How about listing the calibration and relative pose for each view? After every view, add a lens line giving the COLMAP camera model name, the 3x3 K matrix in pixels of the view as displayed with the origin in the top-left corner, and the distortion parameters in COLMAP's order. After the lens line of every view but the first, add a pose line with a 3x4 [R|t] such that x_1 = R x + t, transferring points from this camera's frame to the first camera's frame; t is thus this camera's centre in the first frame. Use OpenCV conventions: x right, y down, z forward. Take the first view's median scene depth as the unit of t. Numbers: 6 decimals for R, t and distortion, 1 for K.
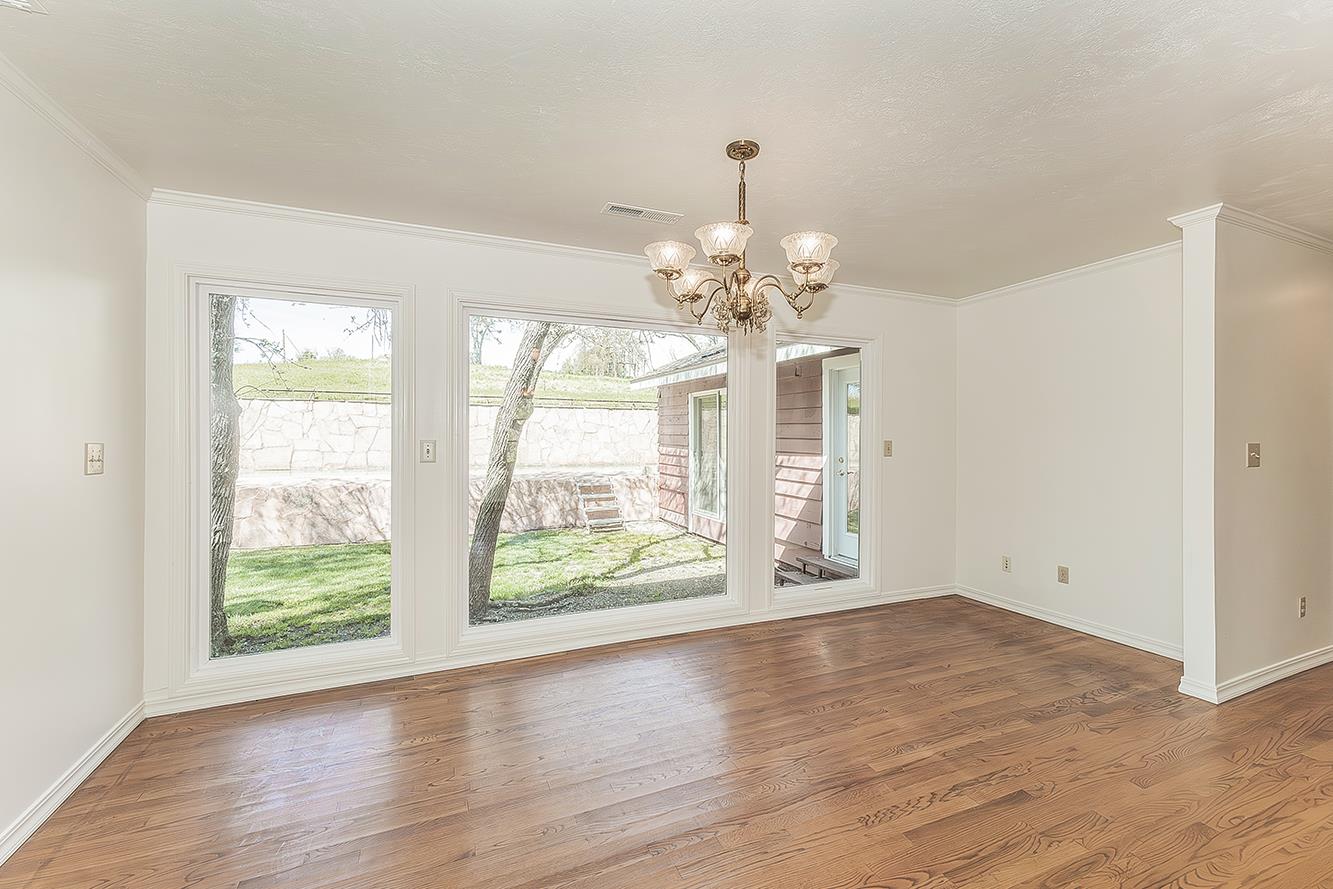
lens RADIAL K [[556.8, 0, 675.3], [0, 556.8, 420.0], [0, 0, 1]] dist [-0.000863, 0.001127]
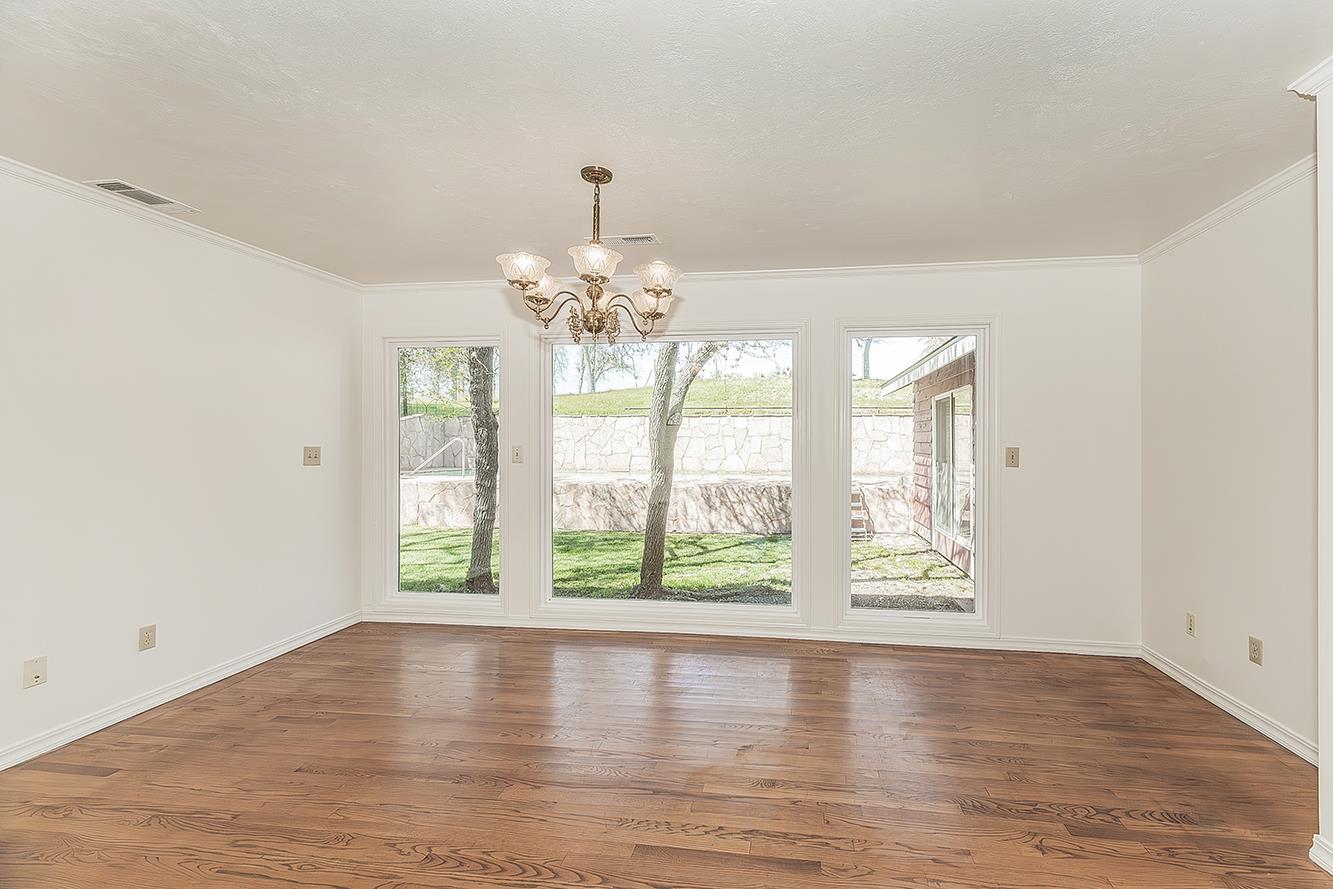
lens RADIAL K [[556.8, 0, 729.7], [0, 556.8, 436.5], [0, 0, 1]] dist [-0.000863, 0.001127]
pose [[0.860332, -0.009206, -0.509652, 0.228574], [0.016279, 0.999823, 0.009421, 0.003194], [0.509475, -0.016402, 0.860329, 0.053643]]
